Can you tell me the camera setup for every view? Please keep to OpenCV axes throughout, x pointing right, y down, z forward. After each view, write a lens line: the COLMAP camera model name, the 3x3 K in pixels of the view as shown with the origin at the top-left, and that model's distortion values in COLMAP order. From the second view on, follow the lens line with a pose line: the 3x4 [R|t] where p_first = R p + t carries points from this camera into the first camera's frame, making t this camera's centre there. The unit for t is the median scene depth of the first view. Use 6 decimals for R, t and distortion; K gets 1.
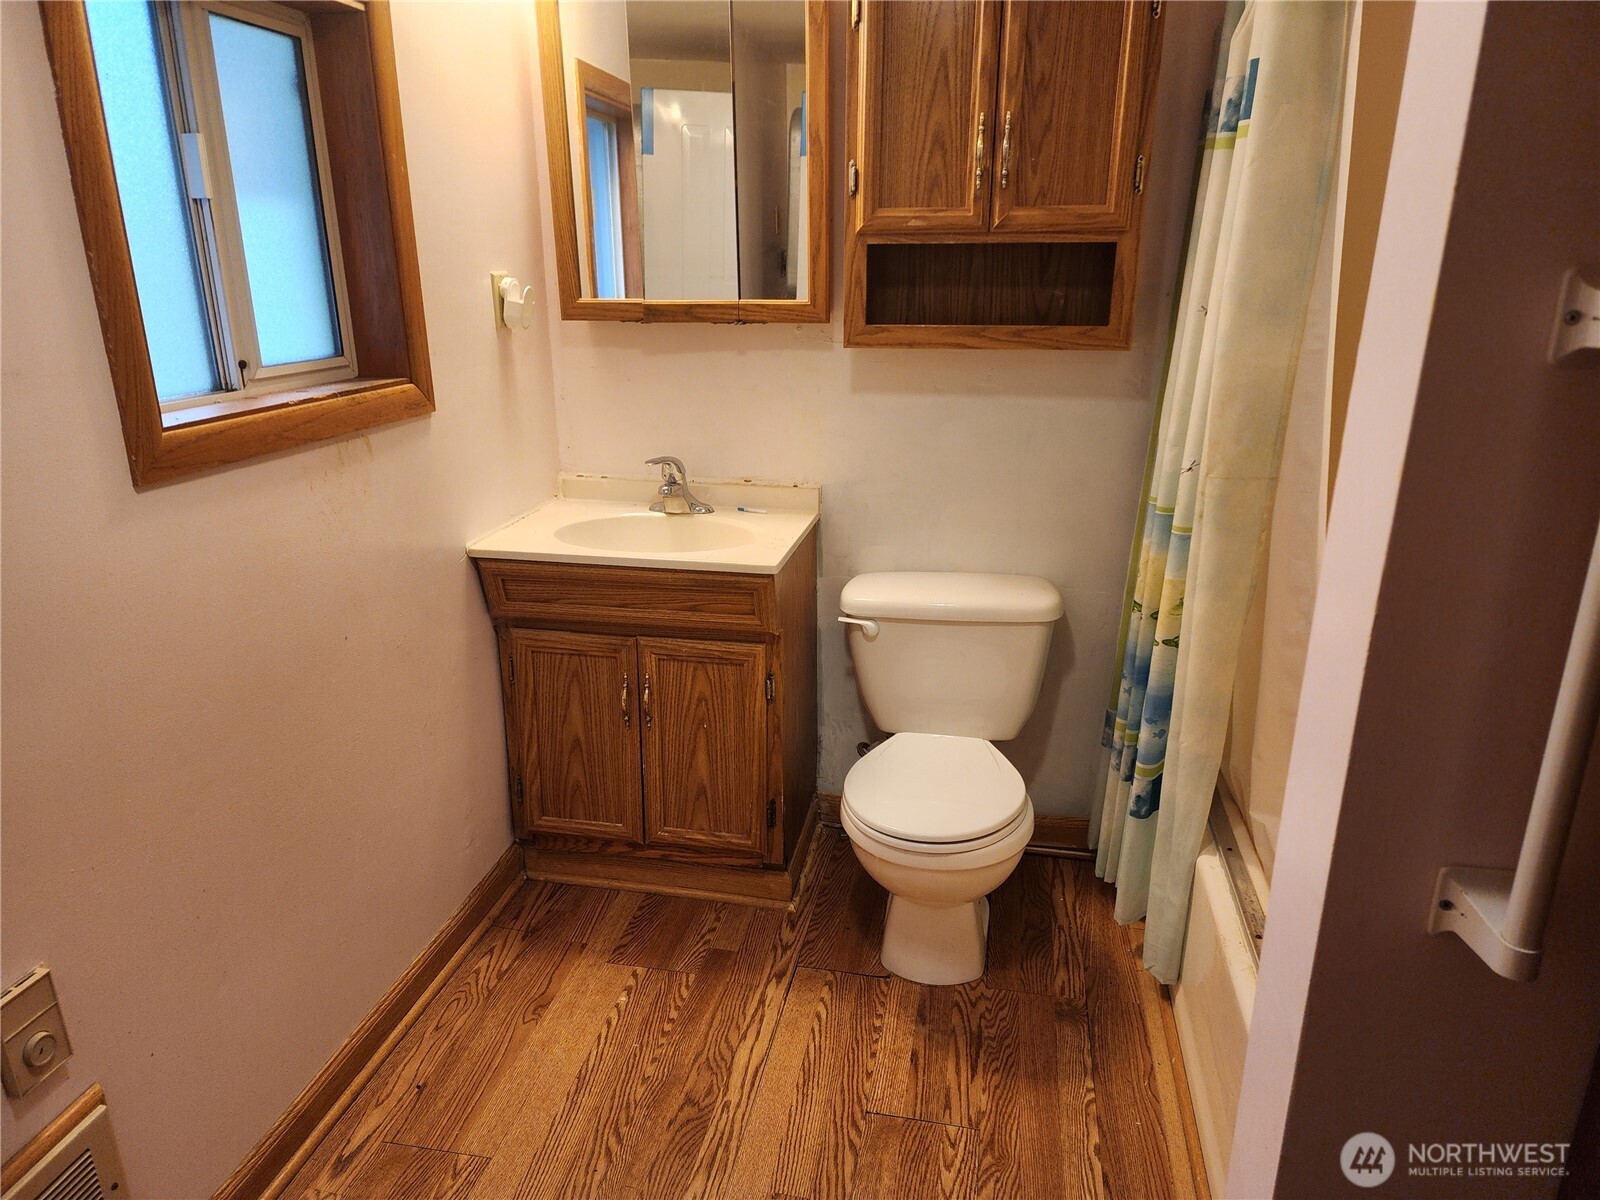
lens RADIAL K [[1061.6, 0, 800.0], [0, 1061.6, 600.0], [0, 0, 1]] dist [0.115265, -0.143762]
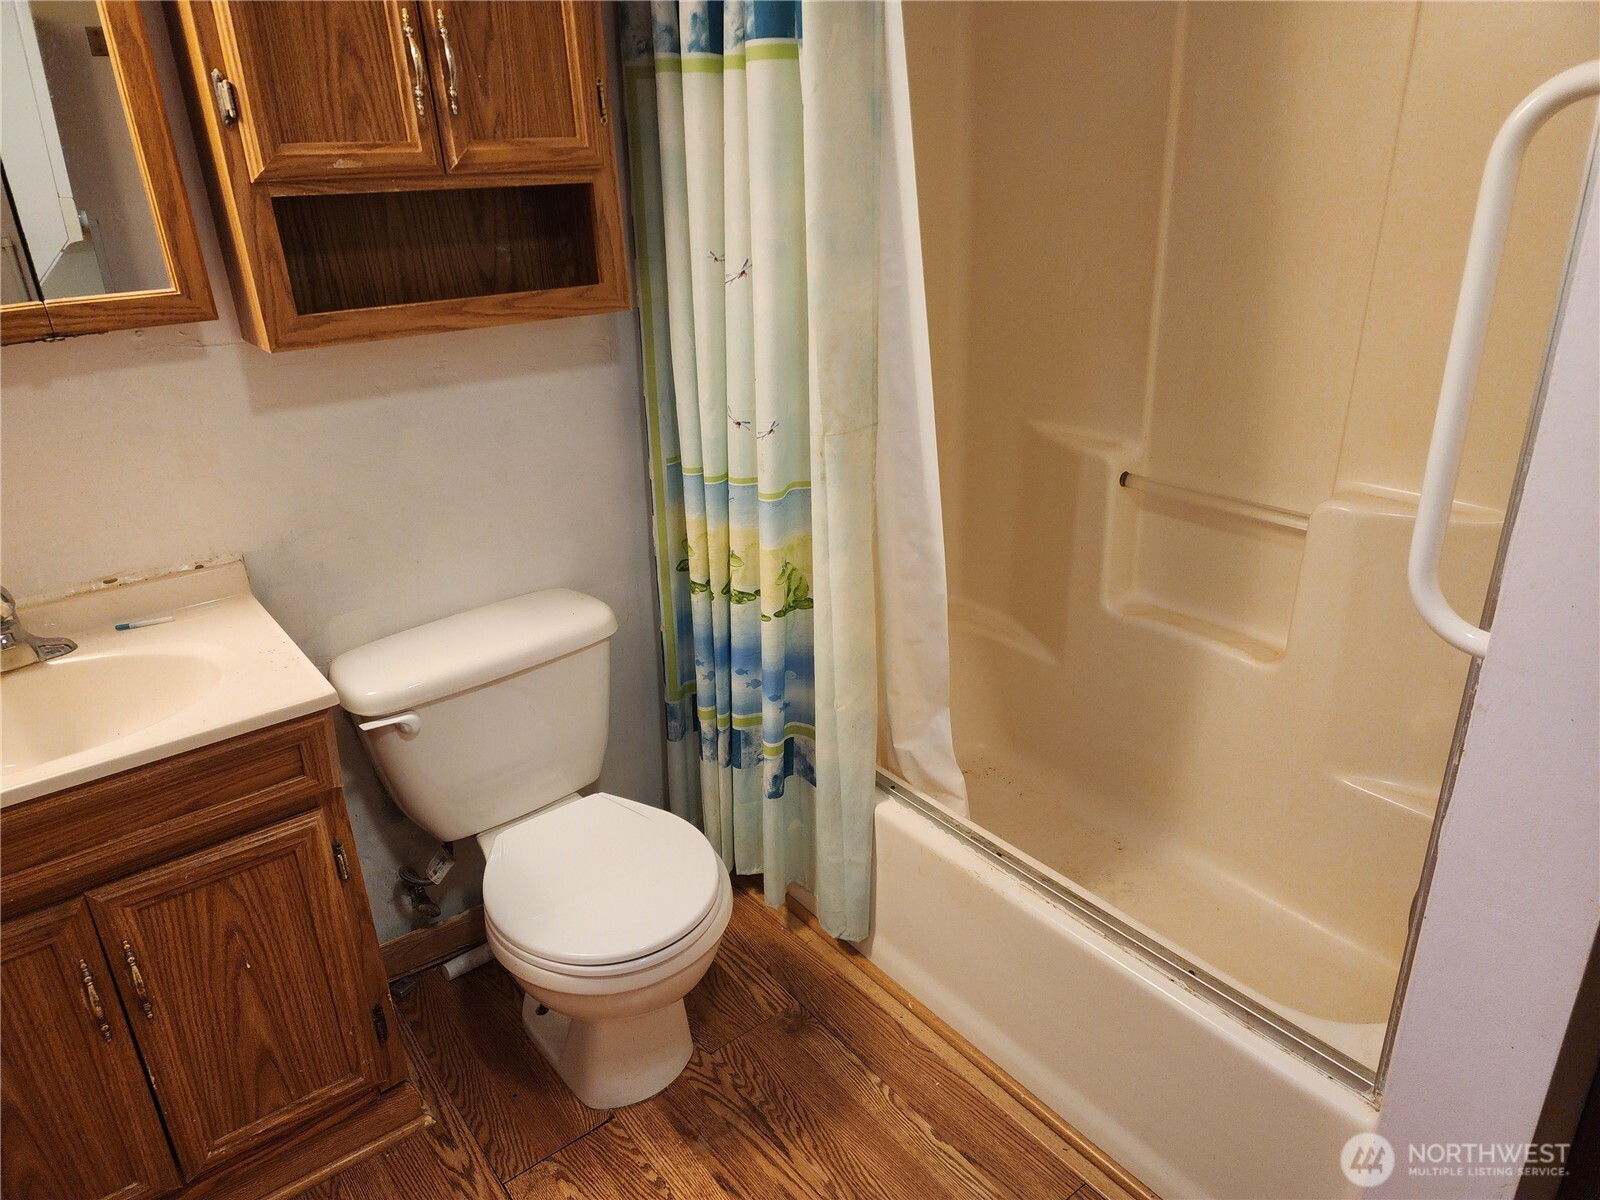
lens RADIAL K [[1066.4, 0, 790.6], [0, 1066.4, 602.2], [0, 0, 1]] dist [0.074152, -0.063221]
pose [[0.660243, -0.312848, 0.682793, -0.269889], [0.271314, 0.947073, 0.171585, -0.121122], [-0.700335, 0.071963, 0.710178, 0.310786]]
